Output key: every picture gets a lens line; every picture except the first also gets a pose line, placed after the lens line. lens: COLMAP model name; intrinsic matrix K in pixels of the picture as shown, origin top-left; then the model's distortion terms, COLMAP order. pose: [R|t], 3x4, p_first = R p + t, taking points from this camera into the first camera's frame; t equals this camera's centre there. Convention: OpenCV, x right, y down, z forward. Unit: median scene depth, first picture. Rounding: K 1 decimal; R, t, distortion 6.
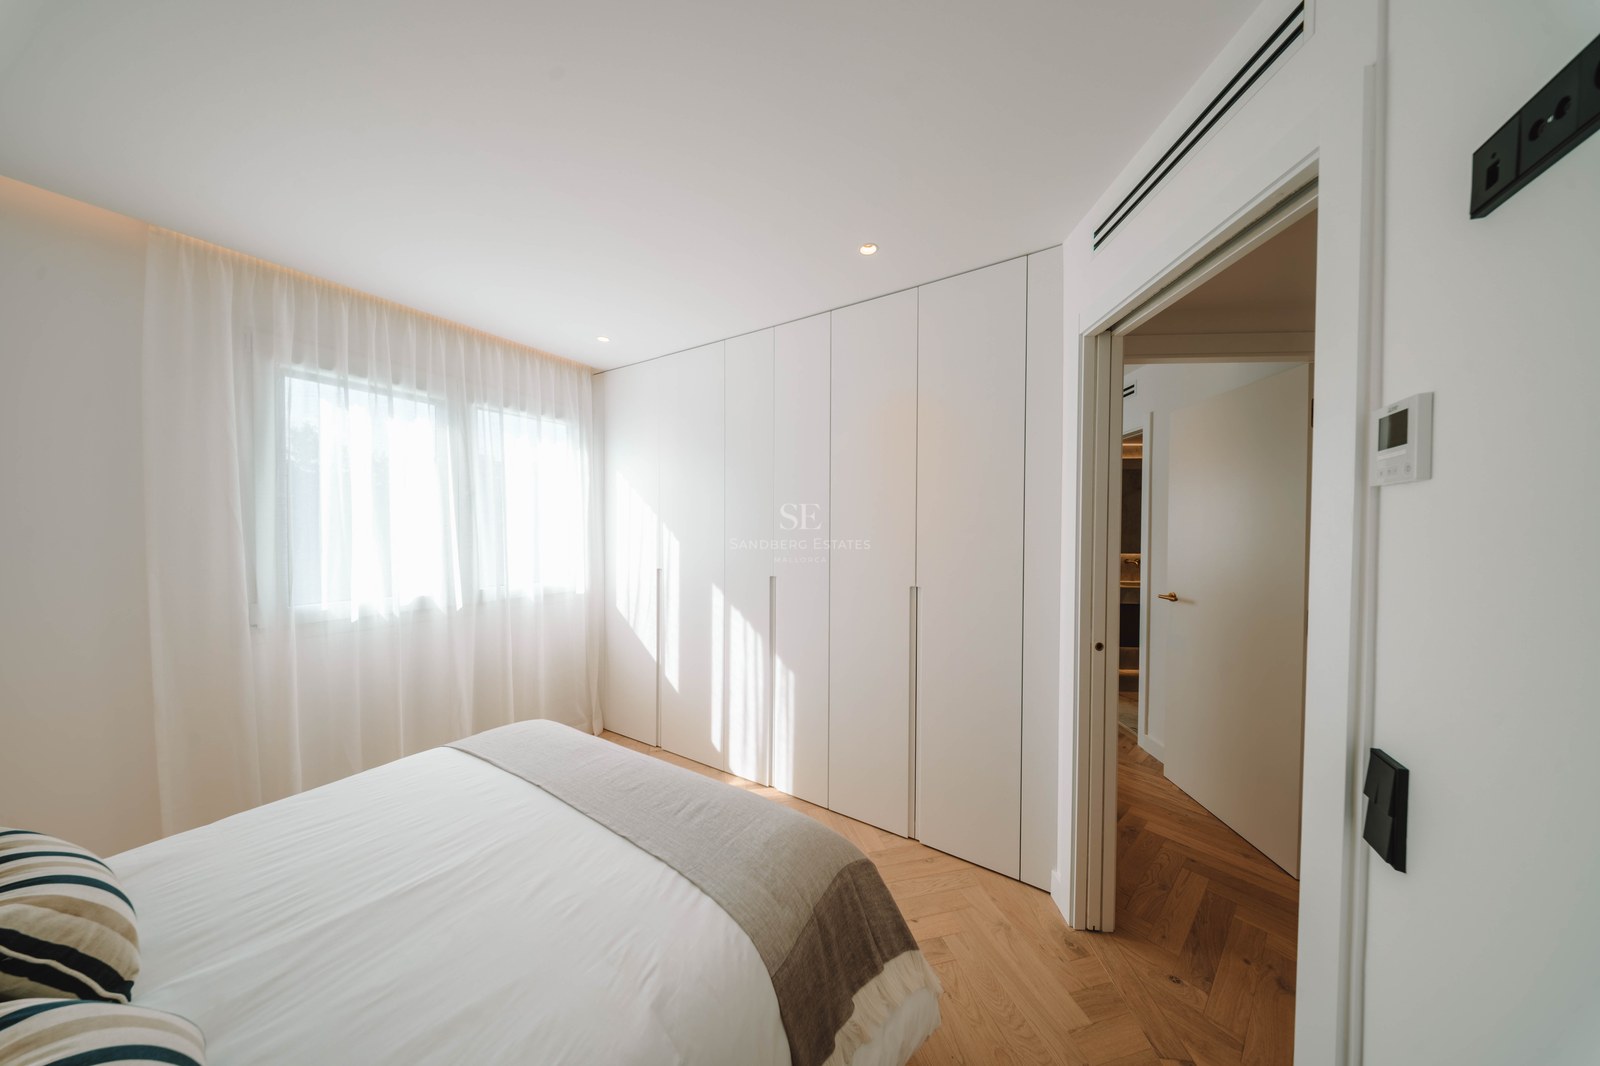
lens RADIAL K [[463.4, 0, 800.0], [0, 463.4, 533.0], [0, 0, 1]] dist [0.000553, -0.002252]
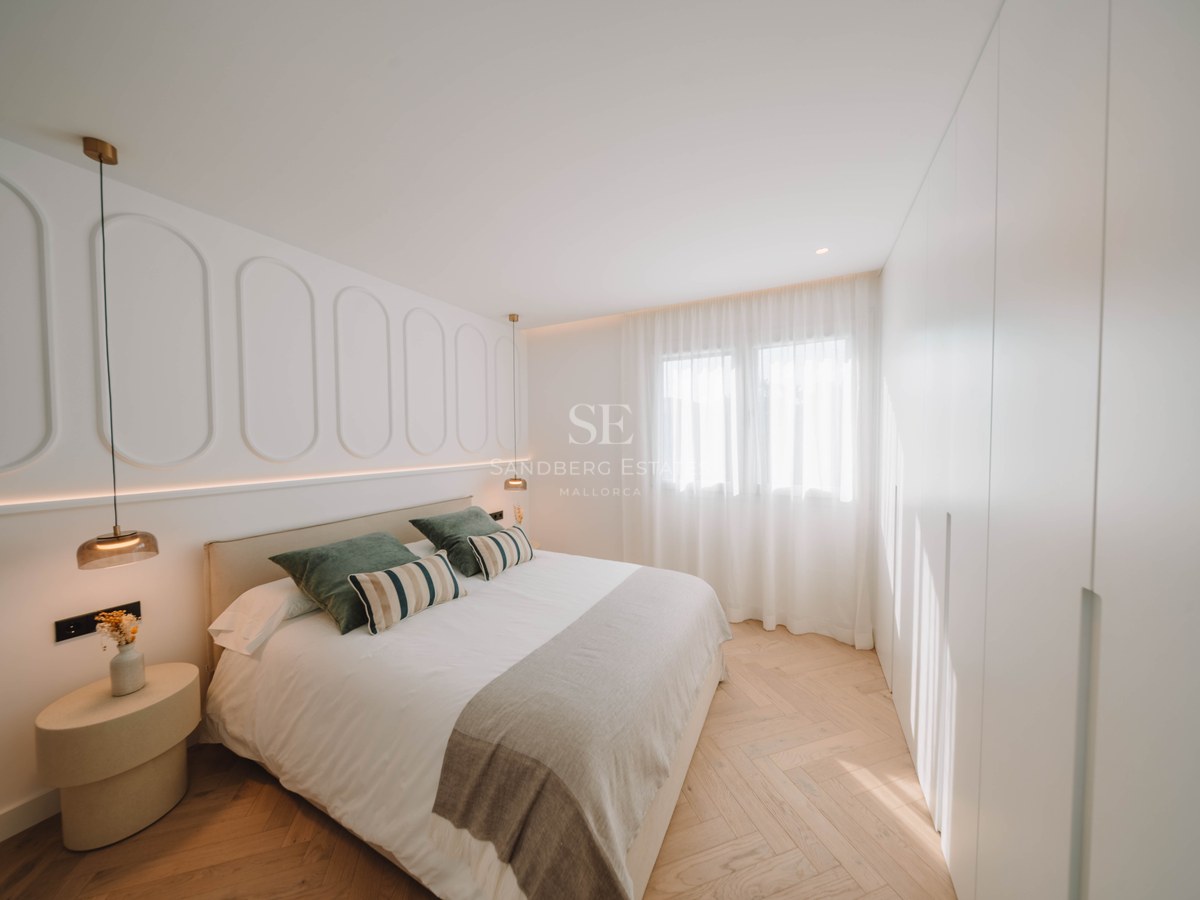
lens RADIAL K [[394.7, 0, 596.3], [0, 394.7, 450.5], [0, 0, 1]] dist [0.005915, -0.003604]
pose [[0.073339, 0.024529, -0.997005, 0.484422], [-0.005159, 0.999693, 0.024216, -0.001284], [0.997294, 0.003367, 0.073443, 0.525791]]
